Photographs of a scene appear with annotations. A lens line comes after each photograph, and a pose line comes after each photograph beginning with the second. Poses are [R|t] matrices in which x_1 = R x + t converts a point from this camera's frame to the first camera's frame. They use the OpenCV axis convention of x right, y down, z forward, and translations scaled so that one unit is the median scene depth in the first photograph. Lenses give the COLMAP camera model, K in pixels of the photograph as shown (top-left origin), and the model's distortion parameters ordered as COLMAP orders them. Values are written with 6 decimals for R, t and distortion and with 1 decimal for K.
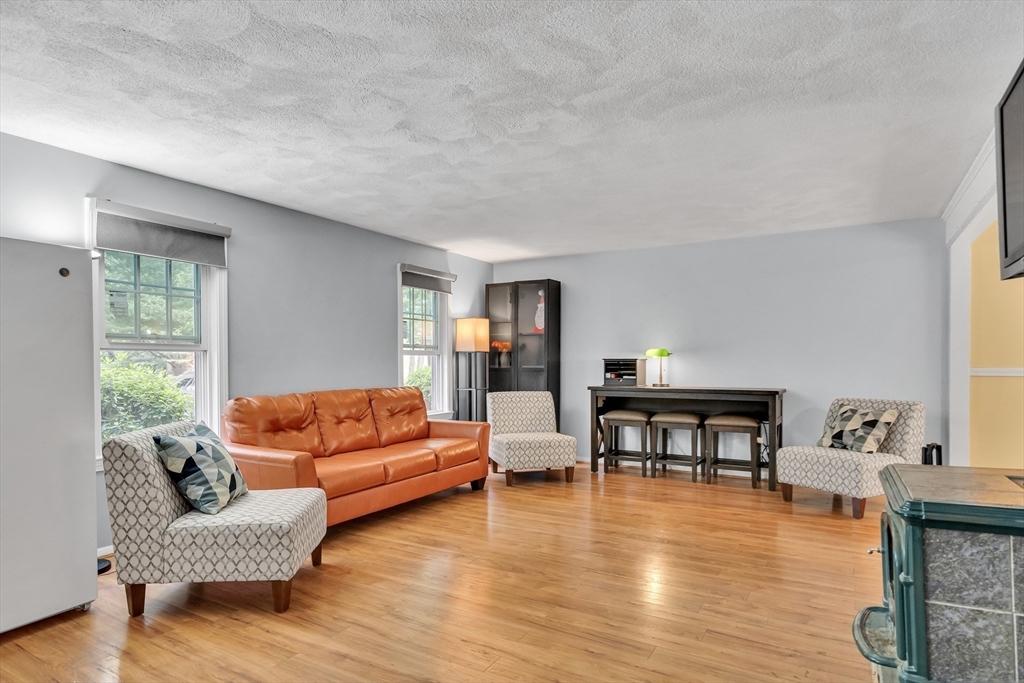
lens RADIAL K [[570.9, 0, 504.5], [0, 570.9, 364.5], [0, 0, 1]] dist [0.009495, 0.003557]
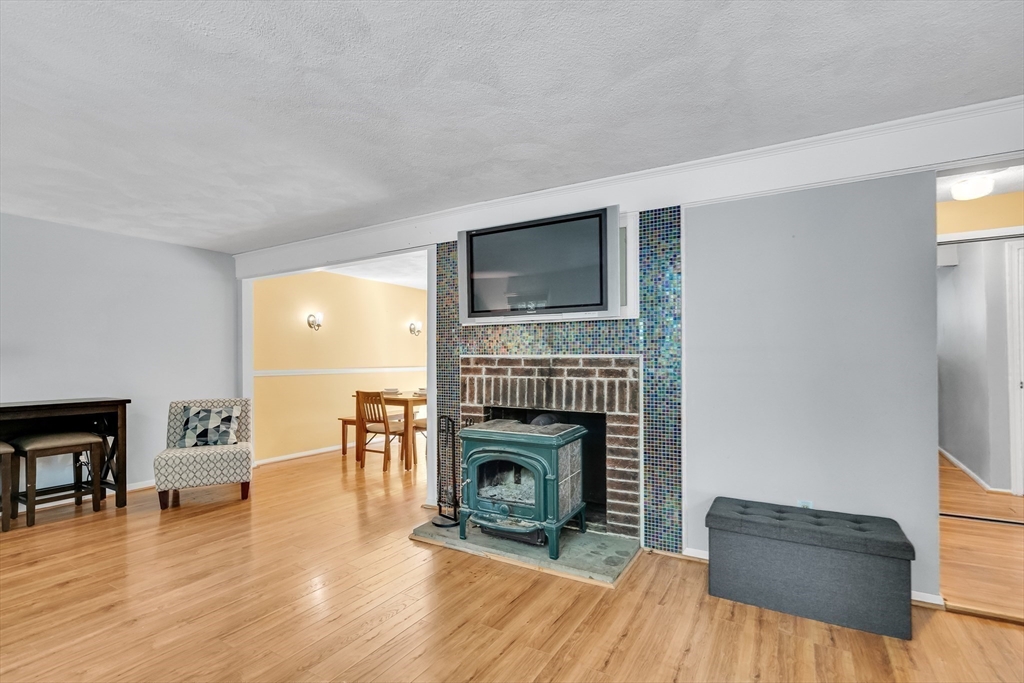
lens RADIAL K [[478.2, 0, 506.3], [0, 478.2, 356.4], [0, 0, 1]] dist [-0.005355, -0.000645]
pose [[0.026041, 0.009918, 0.999612, -0.330373], [0.011802, 0.999878, -0.010228, -0.010085], [-0.999591, 0.012064, 0.025921, 0.390881]]
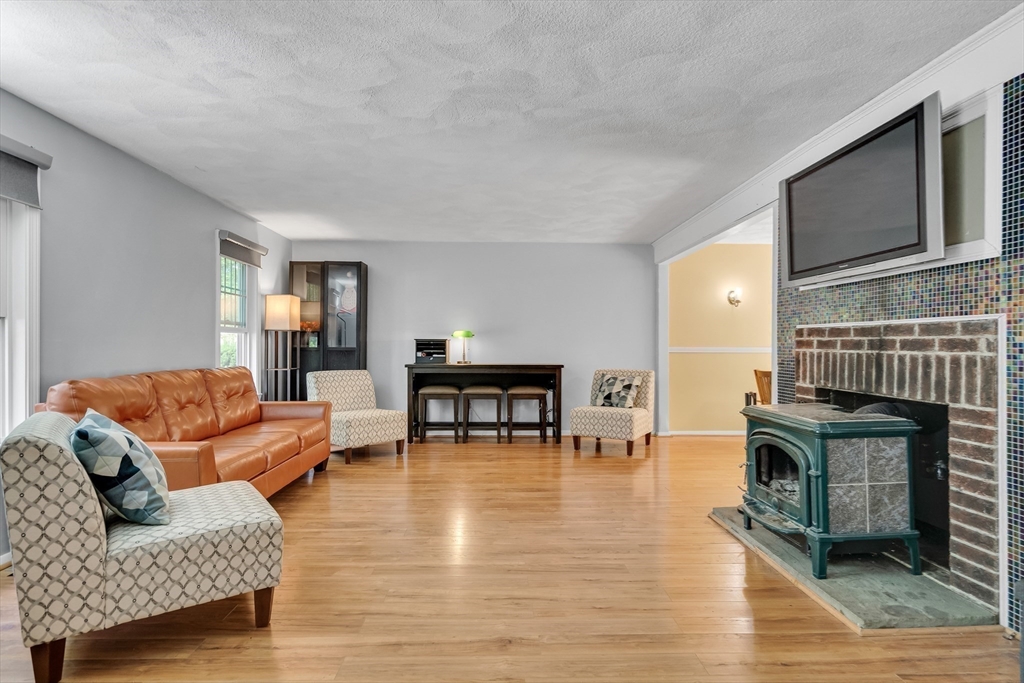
lens RADIAL K [[520.6, 0, 510.2], [0, 520.6, 340.0], [0, 0, 1]] dist [0.005417, 0.001637]
pose [[0.850226, 0.010073, 0.526321, -0.262528], [-0.001164, 0.999850, -0.017256, 0.011962], [-0.526416, 0.014059, 0.850111, 0.077966]]
